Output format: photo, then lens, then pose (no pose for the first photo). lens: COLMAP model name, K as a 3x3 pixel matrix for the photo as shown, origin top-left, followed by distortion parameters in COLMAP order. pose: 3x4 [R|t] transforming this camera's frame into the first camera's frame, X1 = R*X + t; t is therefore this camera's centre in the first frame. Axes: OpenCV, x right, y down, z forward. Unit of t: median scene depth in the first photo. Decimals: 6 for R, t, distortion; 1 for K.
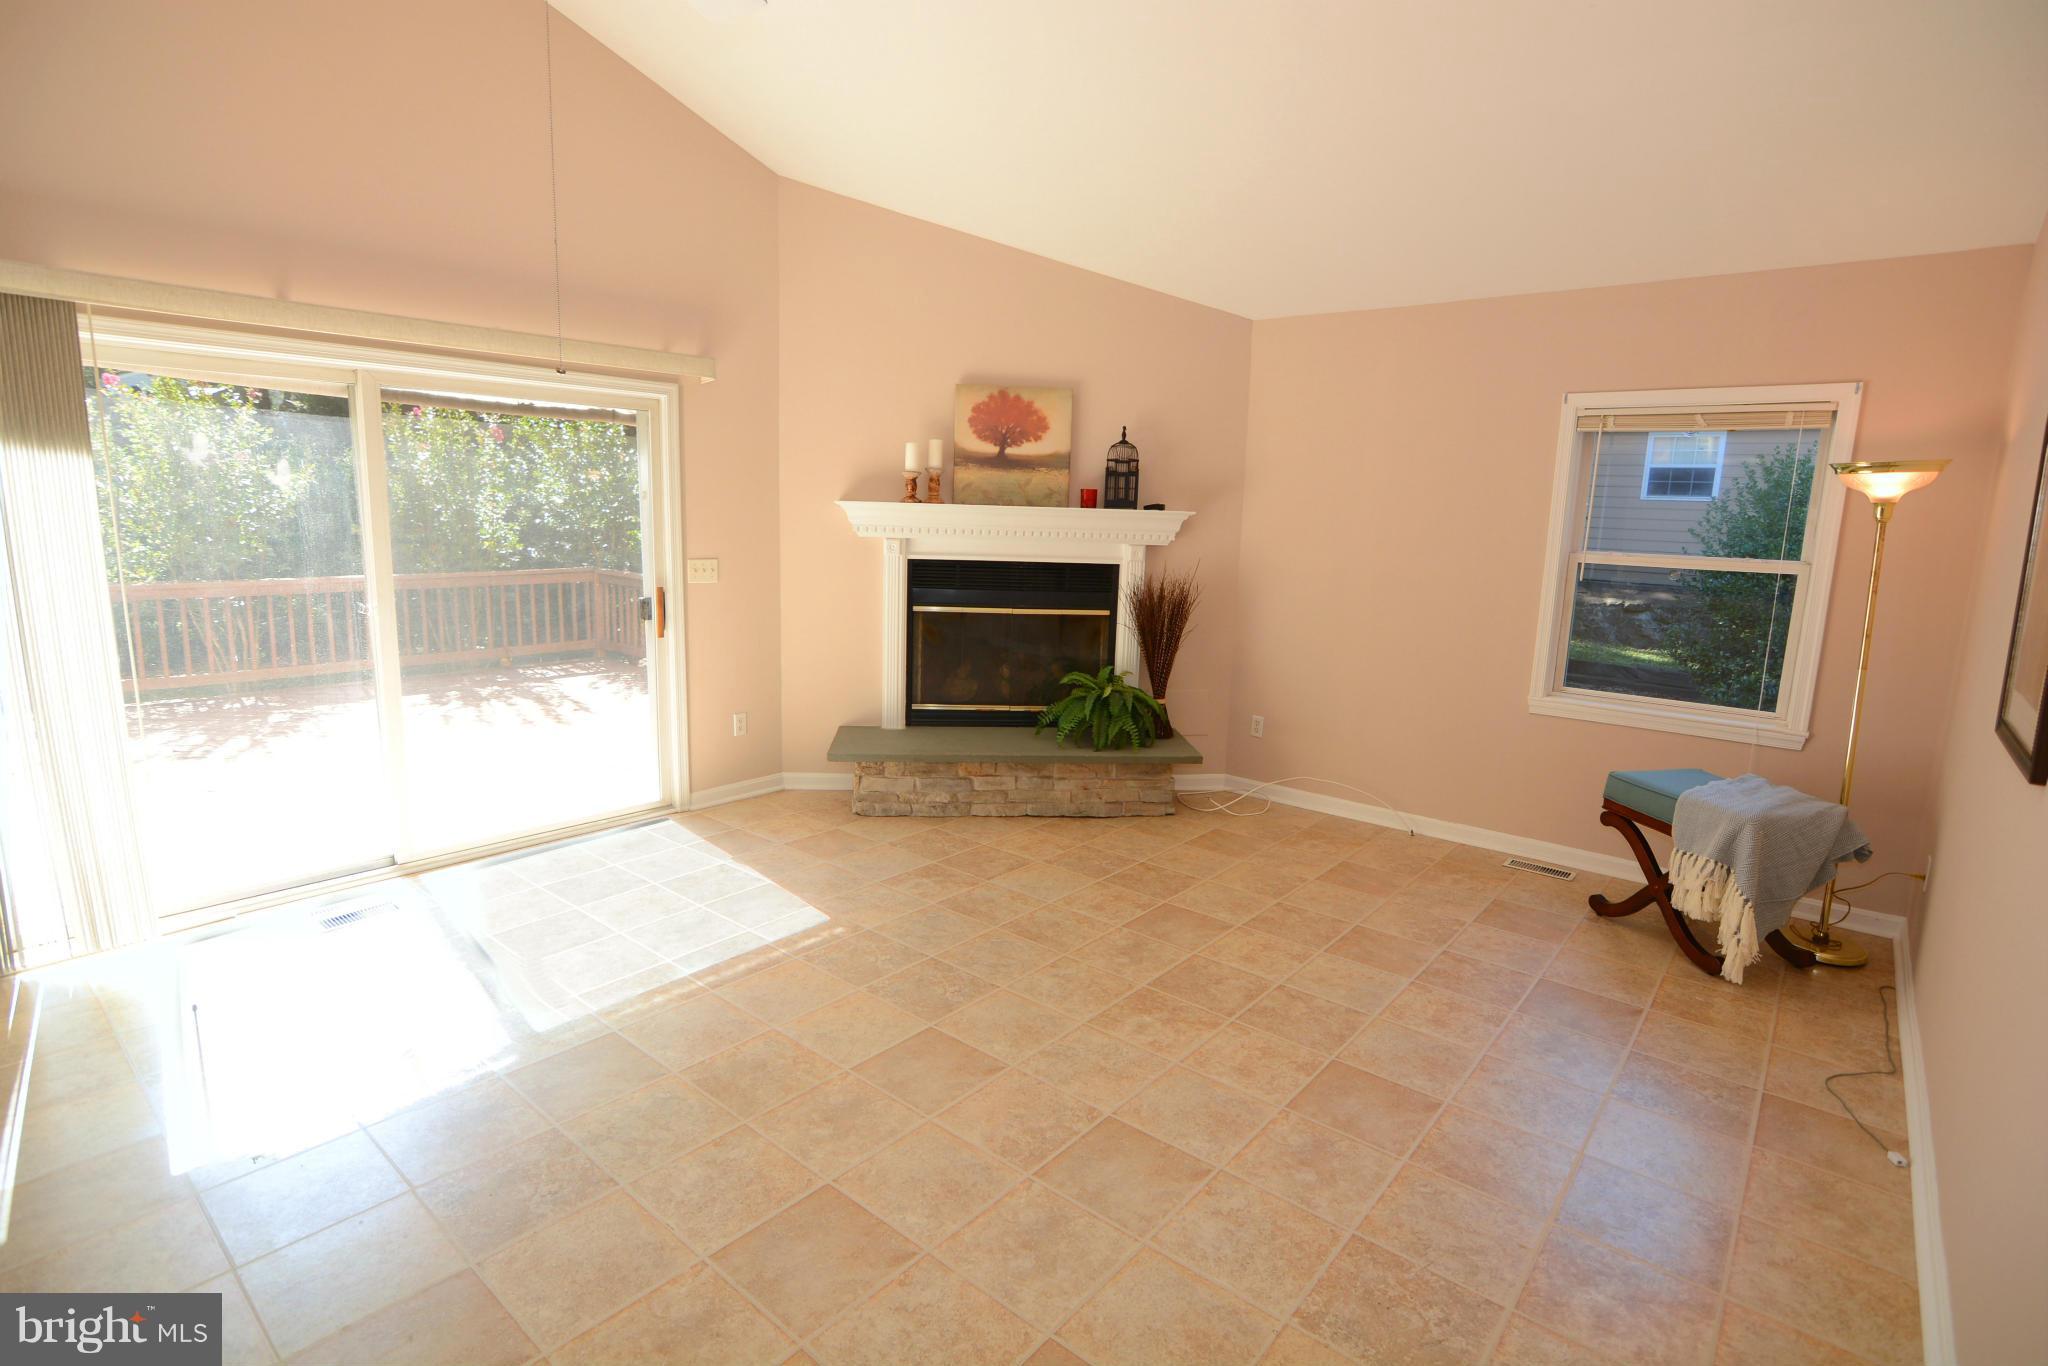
lens RADIAL K [[1003.4, 0, 1030.7], [0, 1003.4, 679.6], [0, 0, 1]] dist [-0.034914, 0.013757]
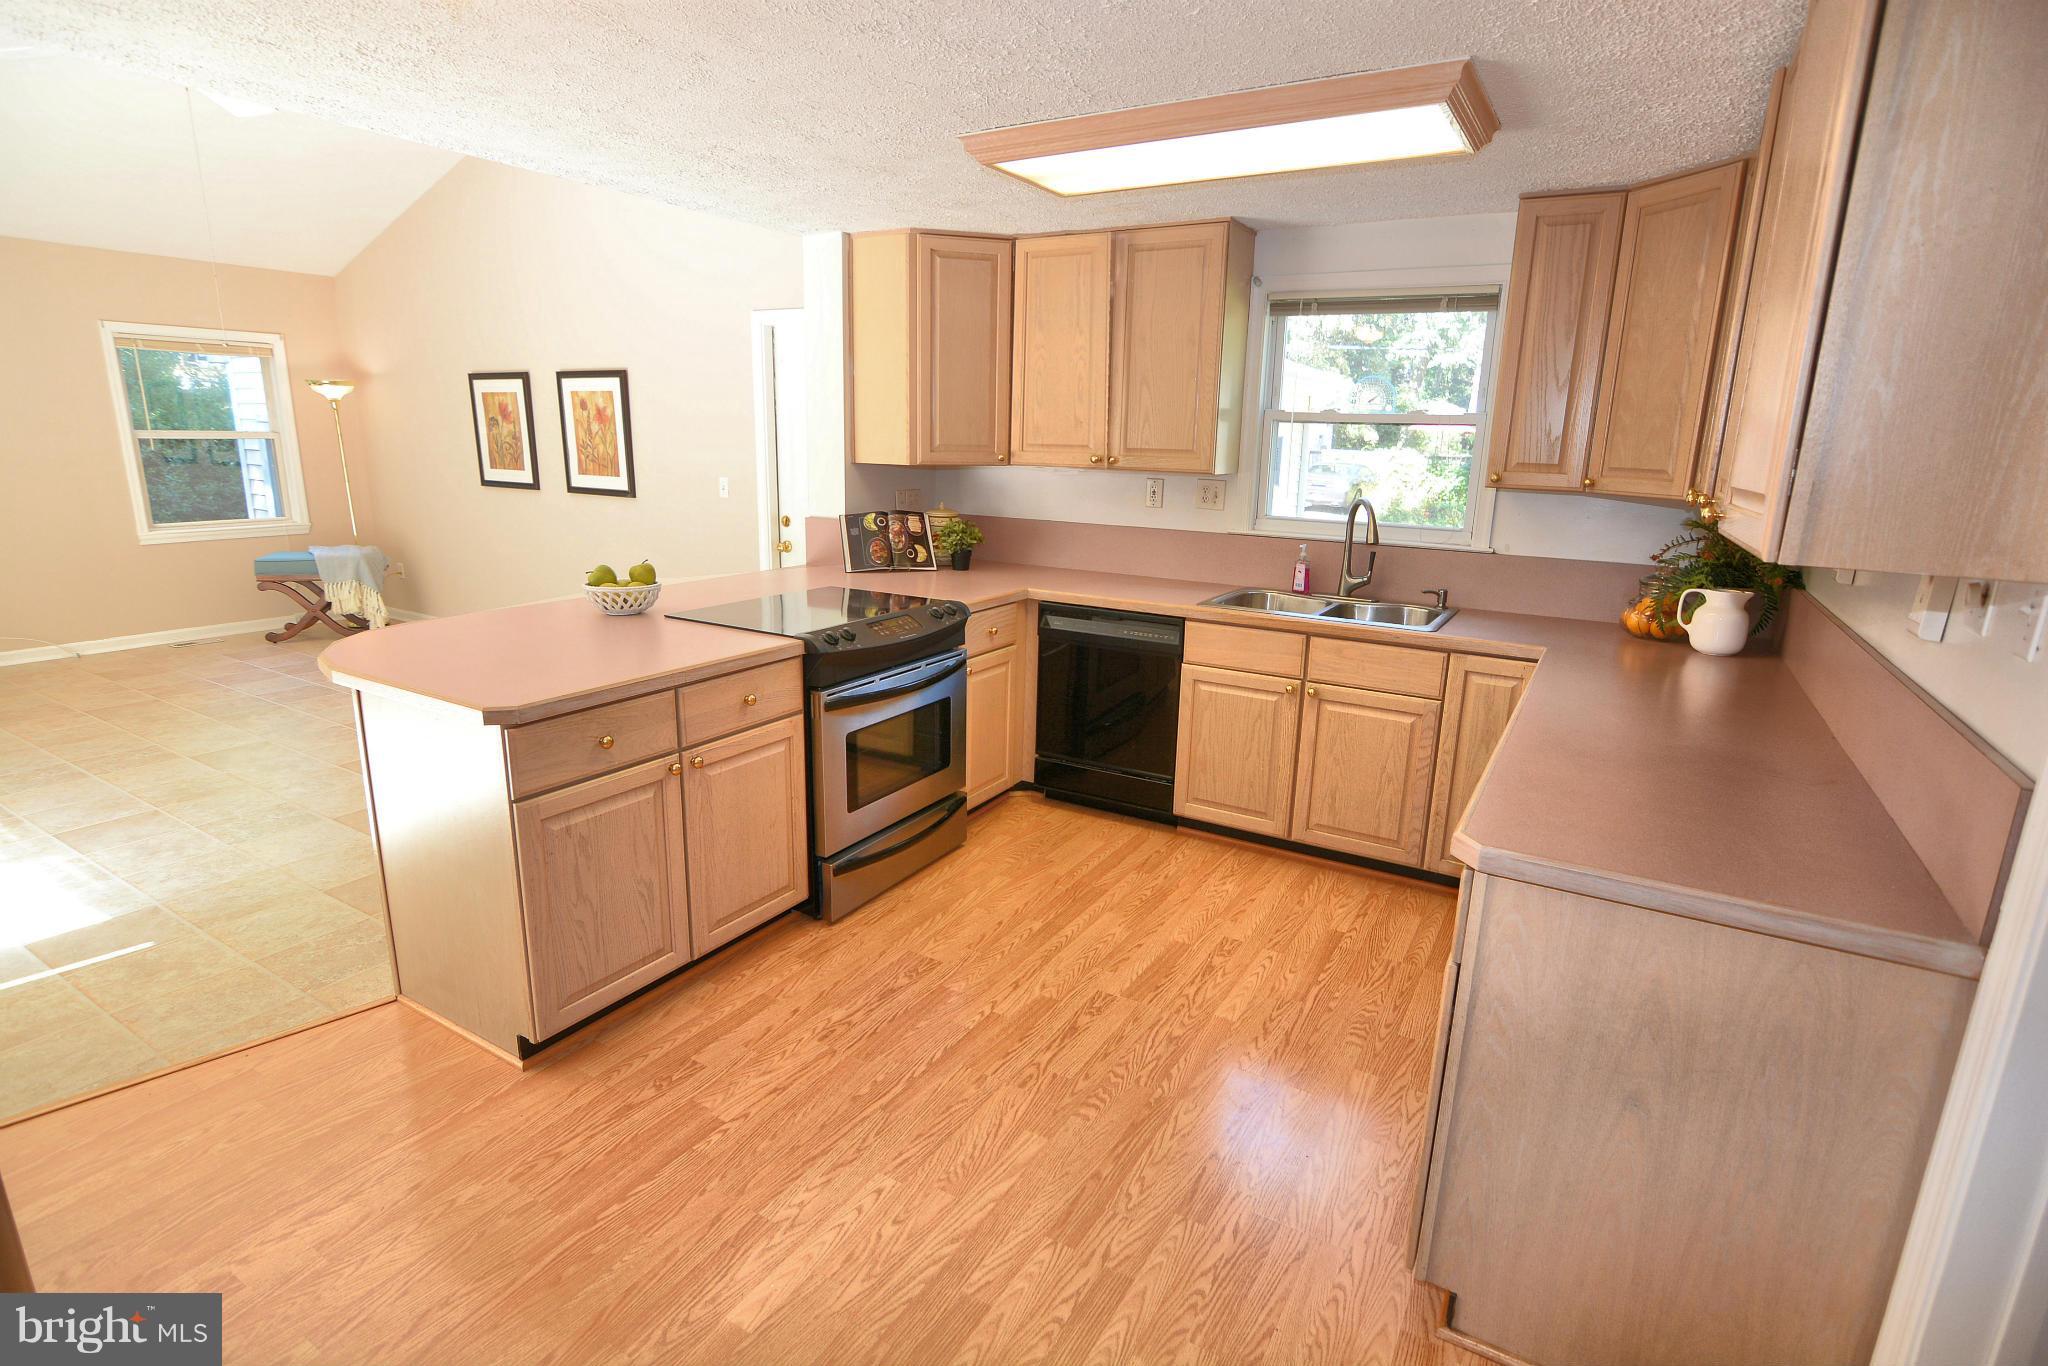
lens RADIAL K [[1003.4, 0, 1030.7], [0, 1003.4, 679.6], [0, 0, 1]] dist [-0.034914, 0.013757]
pose [[-0.159812, -0.263811, 0.951244, -1.312483], [0.138525, 0.948100, 0.286211, -0.013963], [-0.977380, 0.177511, -0.114973, -0.080805]]
